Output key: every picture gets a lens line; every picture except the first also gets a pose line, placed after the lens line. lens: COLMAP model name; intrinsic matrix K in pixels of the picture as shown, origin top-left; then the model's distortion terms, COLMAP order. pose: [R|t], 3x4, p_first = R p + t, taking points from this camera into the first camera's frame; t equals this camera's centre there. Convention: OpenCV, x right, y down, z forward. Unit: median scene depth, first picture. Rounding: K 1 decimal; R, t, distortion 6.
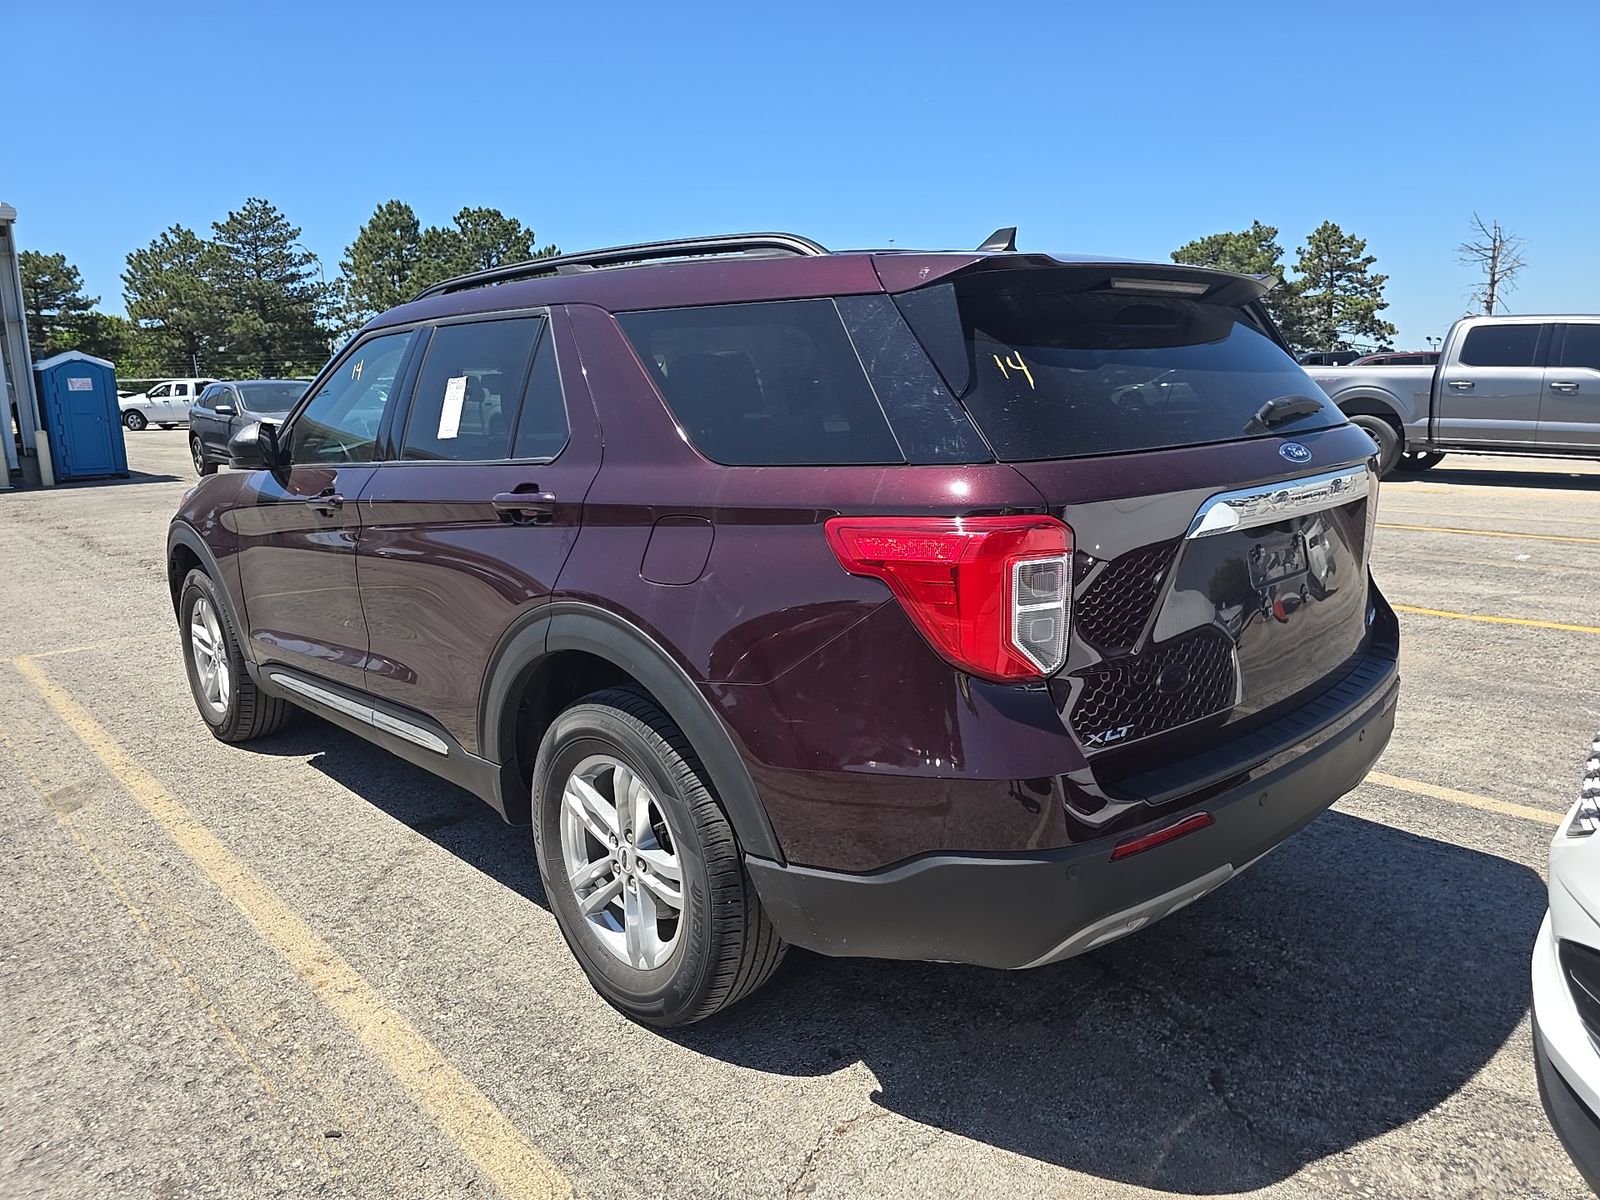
lens RADIAL K [[1140.9, 0, 800.0], [0, 1140.9, 600.0], [0, 0, 1]] dist [0.006482, 0.002965]
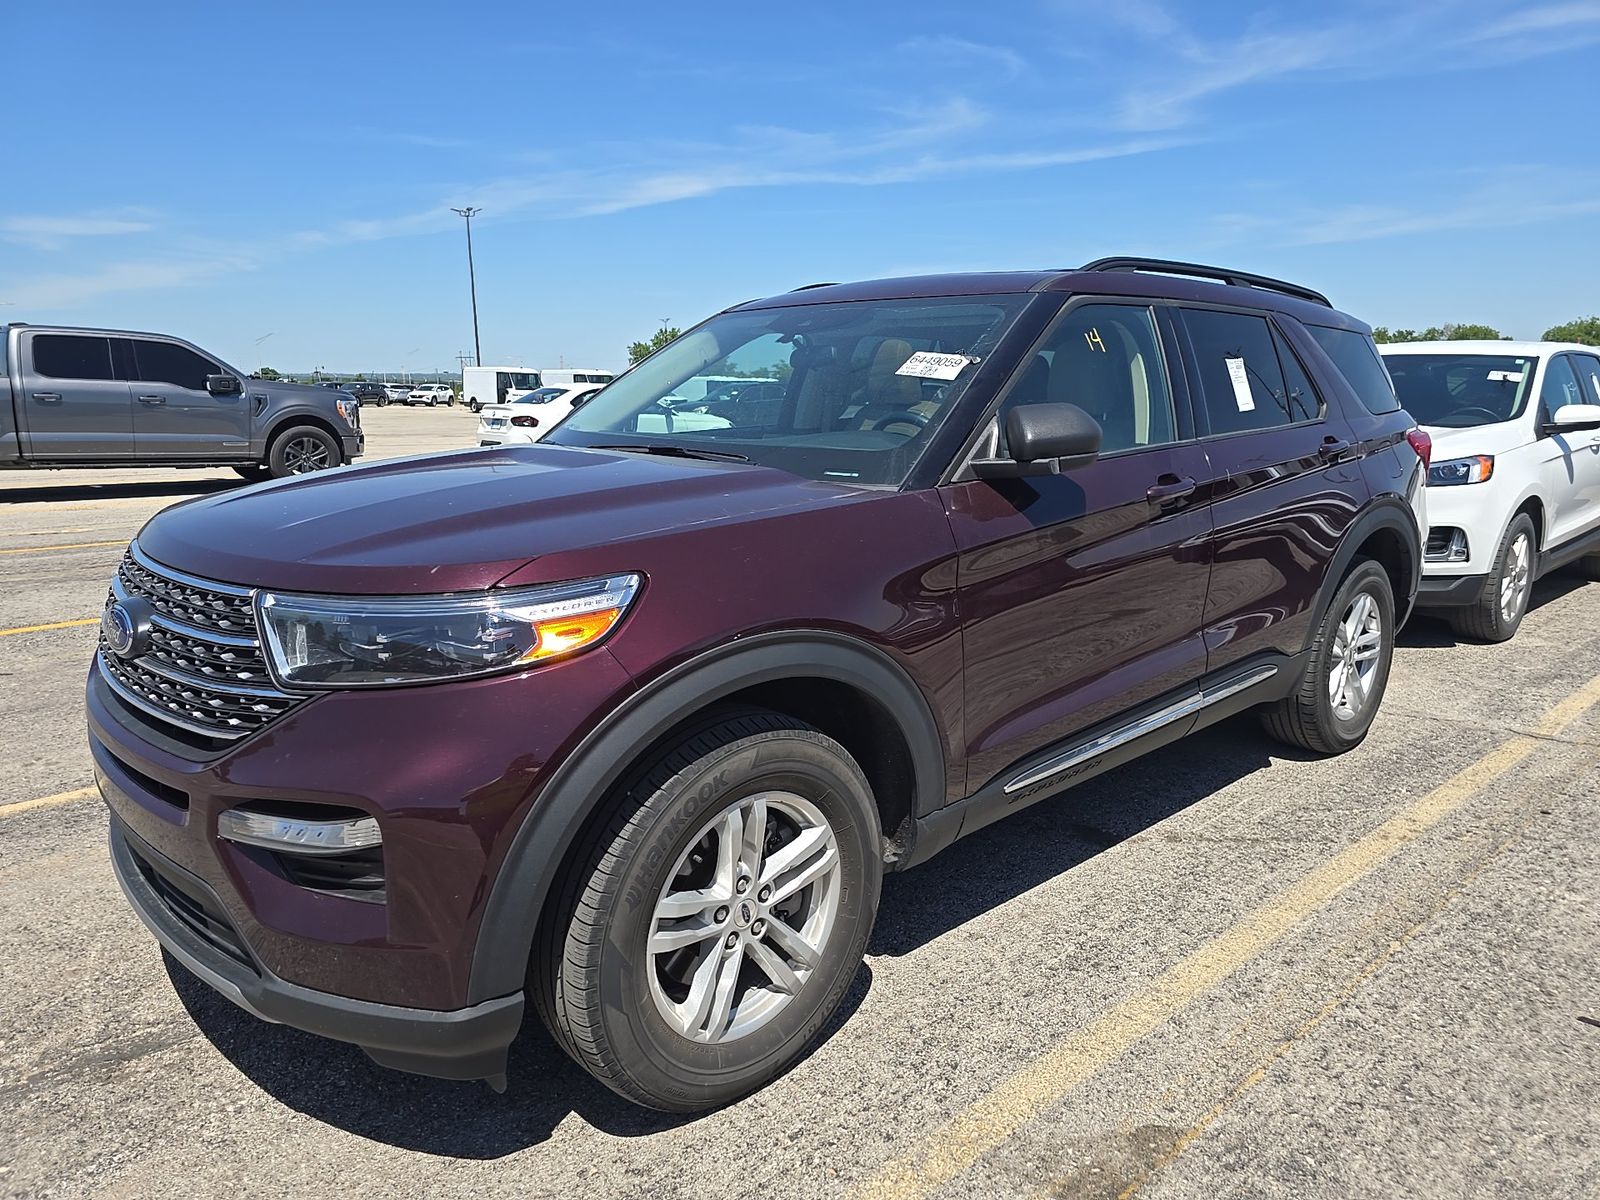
lens RADIAL K [[1140.9, 0, 800.0], [0, 1140.9, 600.0], [0, 0, 1]] dist [0.006482, 0.002965]
pose [[-0.032330, -0.161612, 0.986325, -0.372716], [0.185819, 0.968664, 0.164809, -0.058294], [-0.982052, 0.188606, -0.001286, 0.374670]]
